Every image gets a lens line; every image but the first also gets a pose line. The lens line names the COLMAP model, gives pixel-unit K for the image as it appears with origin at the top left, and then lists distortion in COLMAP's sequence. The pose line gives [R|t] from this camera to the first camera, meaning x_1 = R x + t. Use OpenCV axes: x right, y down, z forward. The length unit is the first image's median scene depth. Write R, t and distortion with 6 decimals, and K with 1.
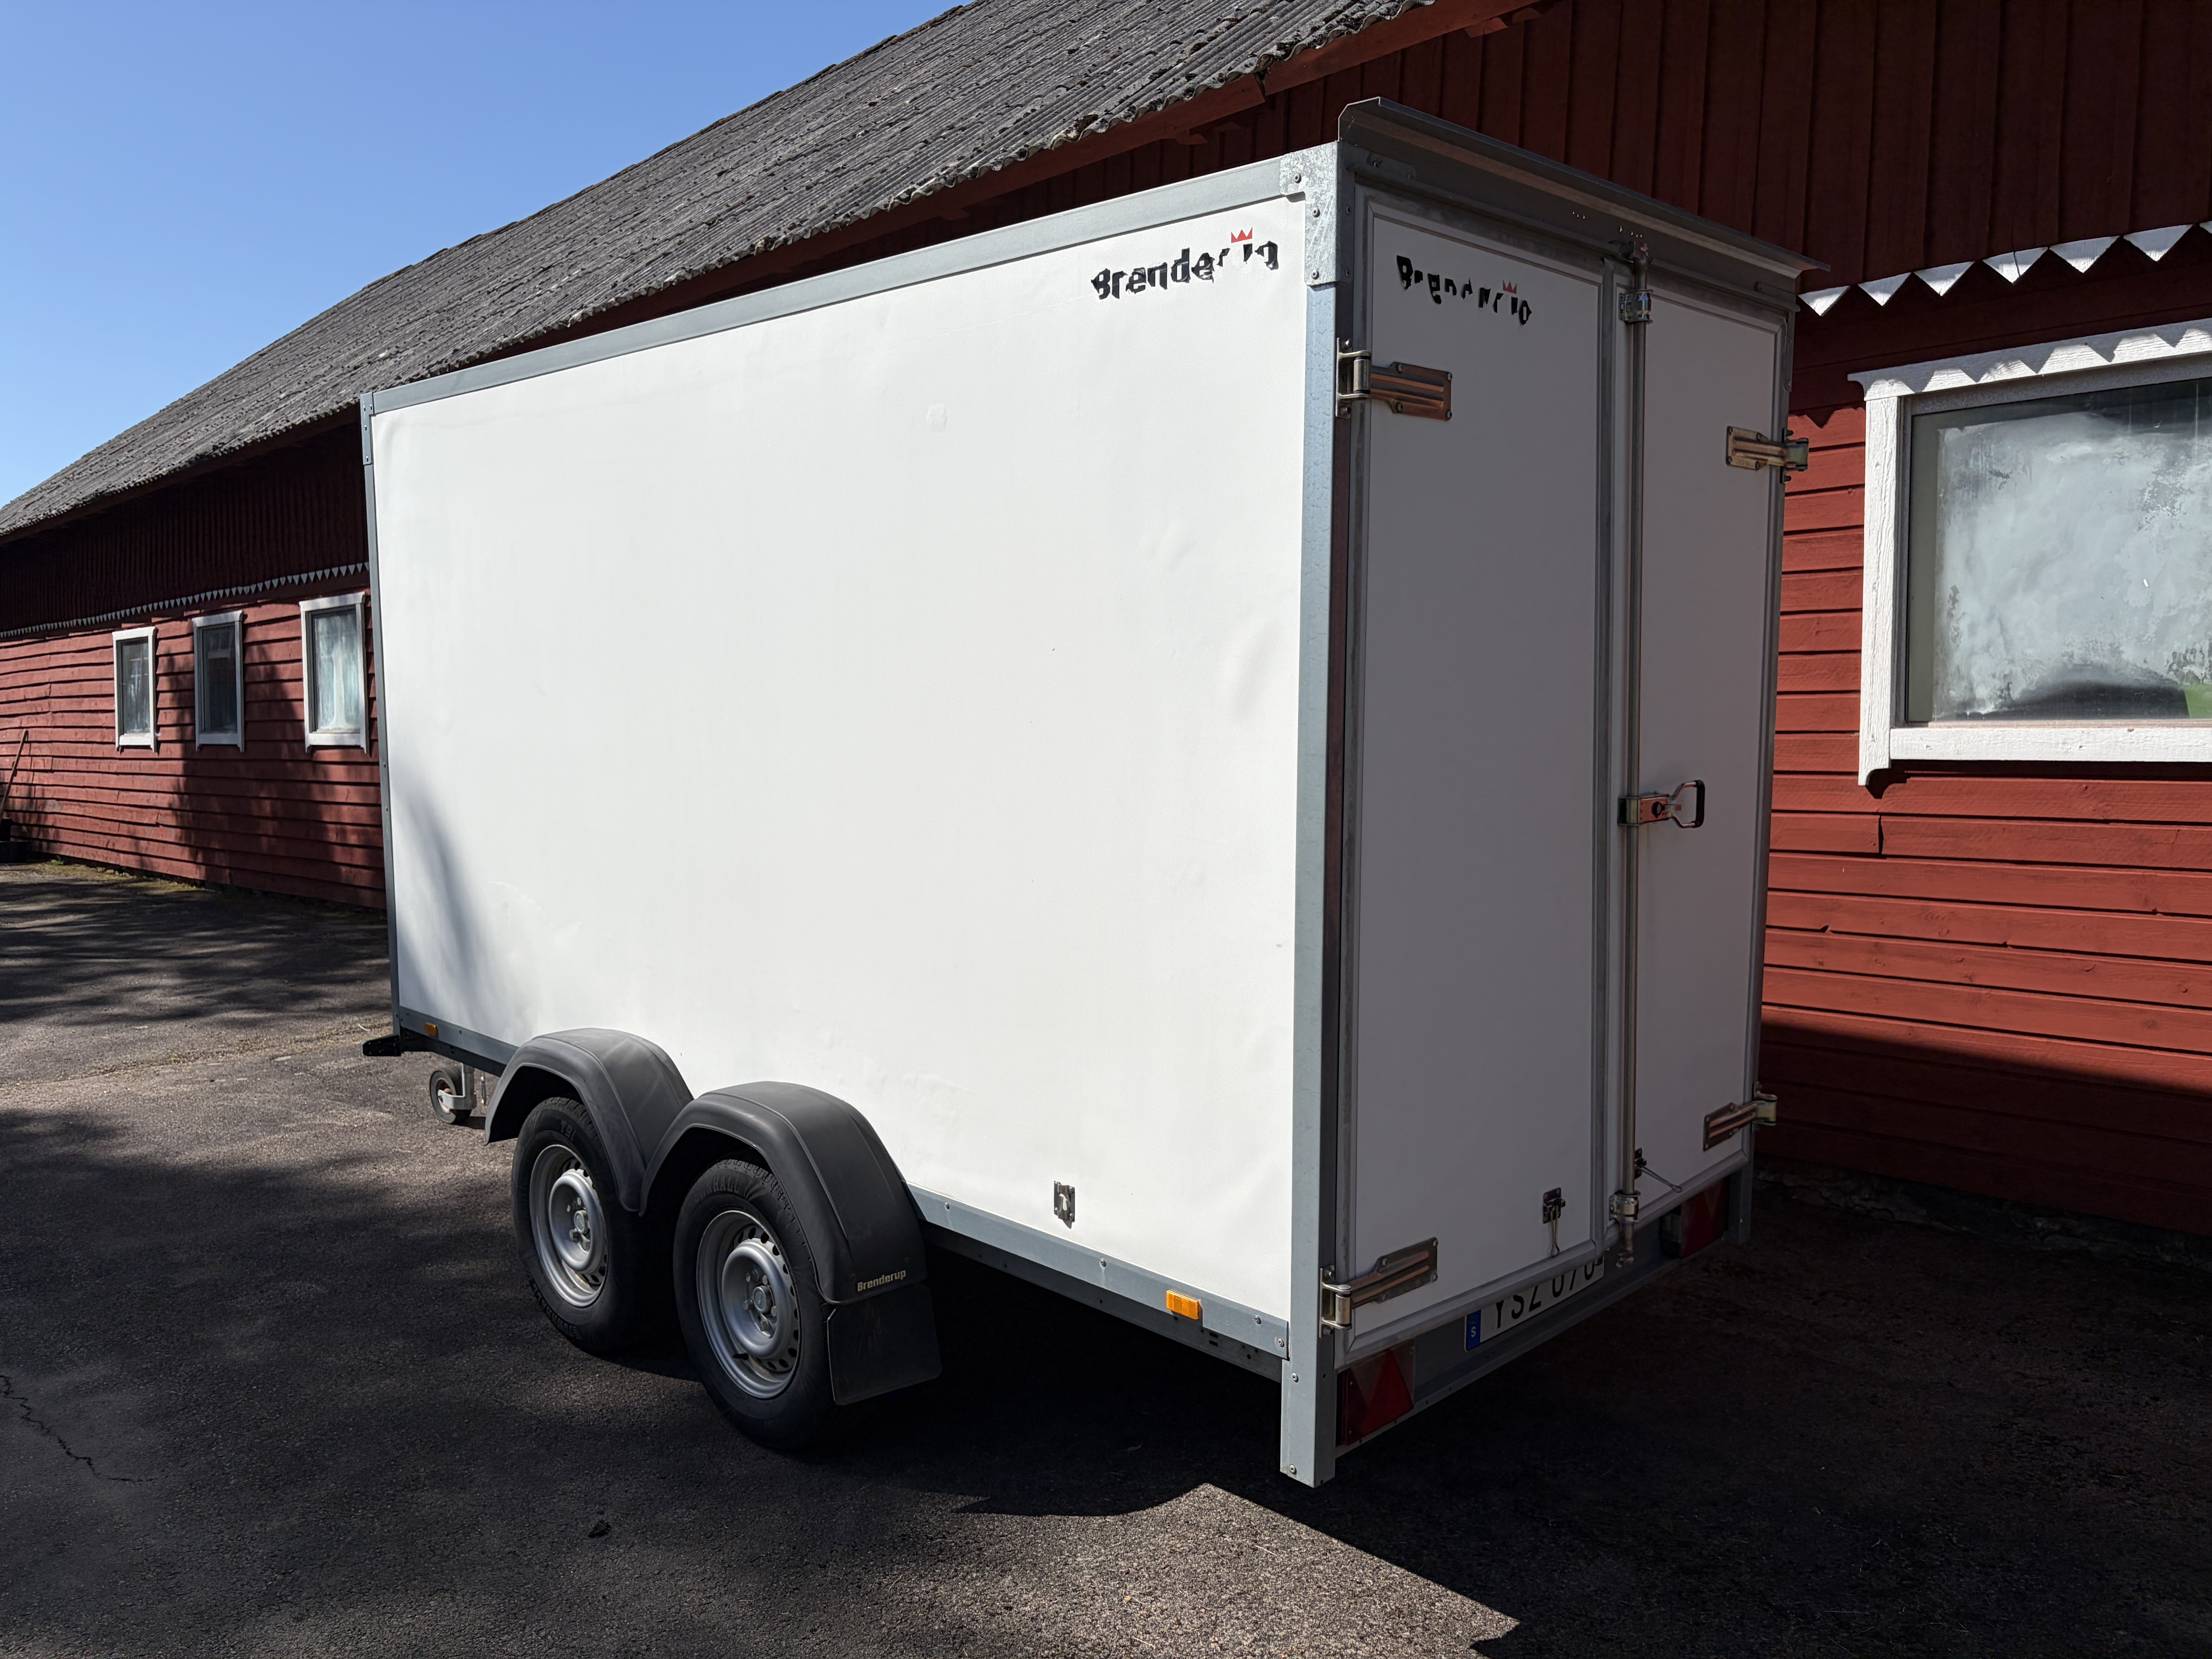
lens RADIAL K [[1670.3, 0, 1104.5], [0, 1670.3, 827.9], [0, 0, 1]] dist [0.042264, -0.045608]
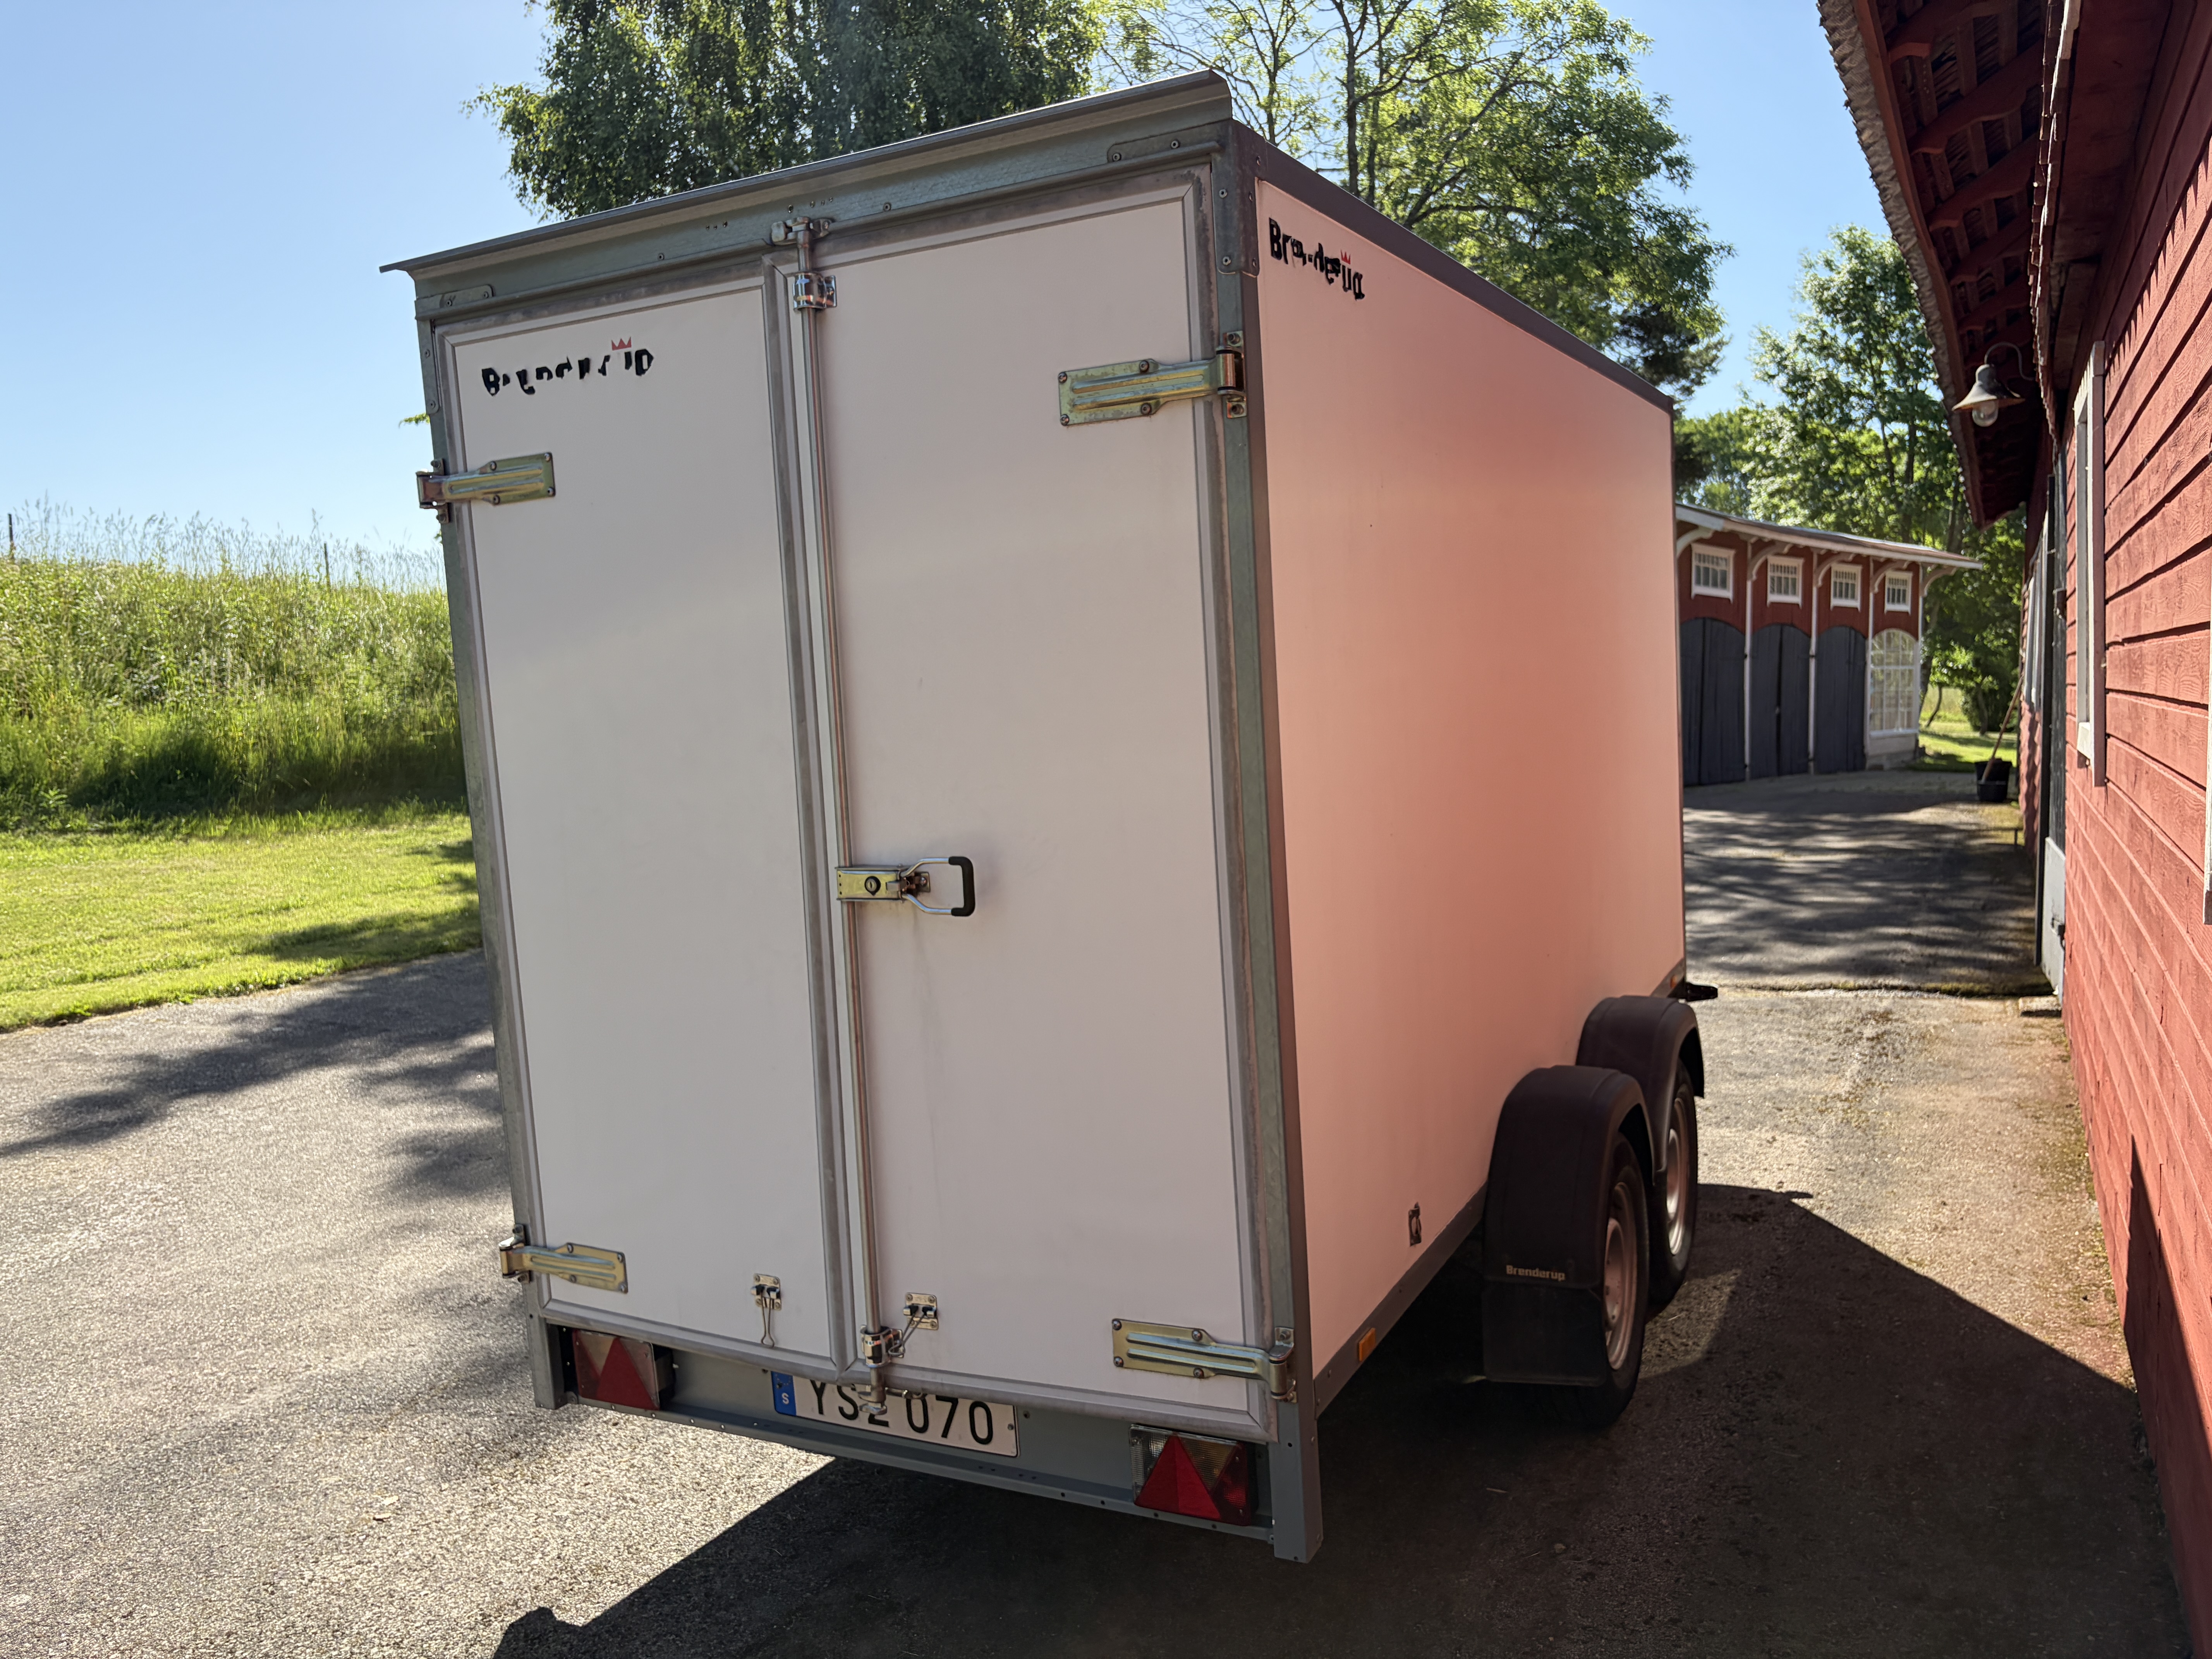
lens RADIAL K [[1670.3, 0, 1111.5], [0, 1670.3, 815.6], [0, 0, 1]] dist [0.042264, -0.045608]
pose [[0.310042, 0.074389, -0.947808, 1.297809], [-0.031986, 0.997186, 0.067801, -0.119204], [0.950185, 0.009296, 0.311549, 0.967421]]
